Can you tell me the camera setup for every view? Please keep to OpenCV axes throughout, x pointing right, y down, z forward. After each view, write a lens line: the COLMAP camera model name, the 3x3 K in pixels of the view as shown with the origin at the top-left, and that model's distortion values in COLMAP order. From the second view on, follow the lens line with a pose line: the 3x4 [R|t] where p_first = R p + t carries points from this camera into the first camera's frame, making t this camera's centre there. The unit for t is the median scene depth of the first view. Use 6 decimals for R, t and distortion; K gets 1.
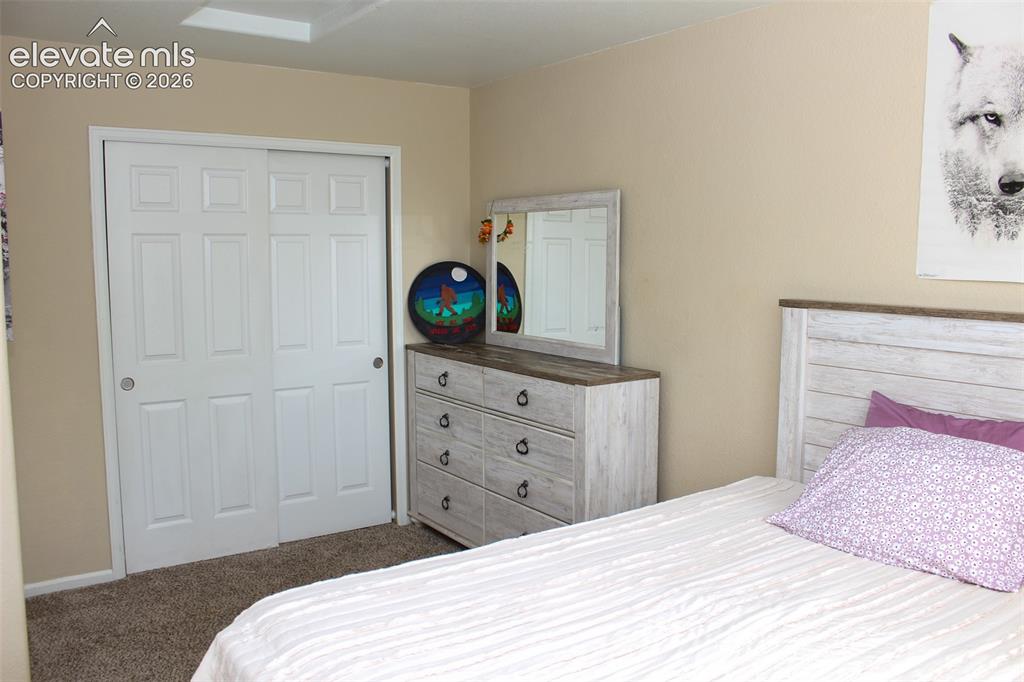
lens RADIAL K [[842.1, 0, 512.0], [0, 842.1, 341.0], [0, 0, 1]] dist [-0.168113, 0.141170]
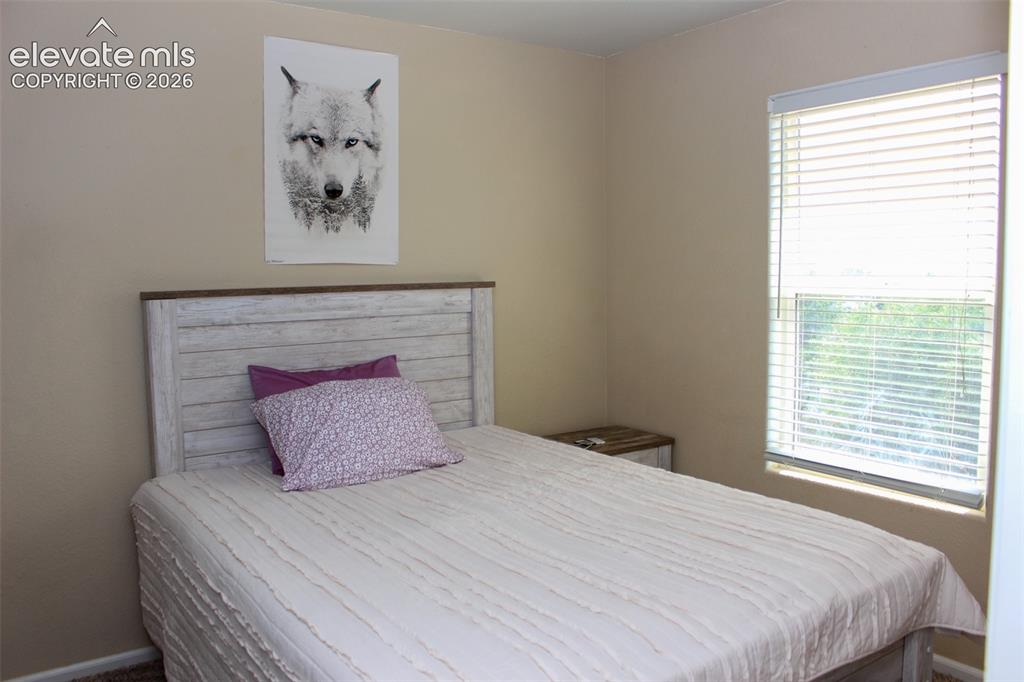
lens RADIAL K [[842.1, 0, 512.0], [0, 842.1, 341.0], [0, 0, 1]] dist [-0.168113, 0.141170]
pose [[0.003102, -0.092034, 0.995751, -0.739079], [0.119718, 0.988628, 0.091003, -0.035160], [-0.992803, 0.118927, 0.014085, 0.666169]]
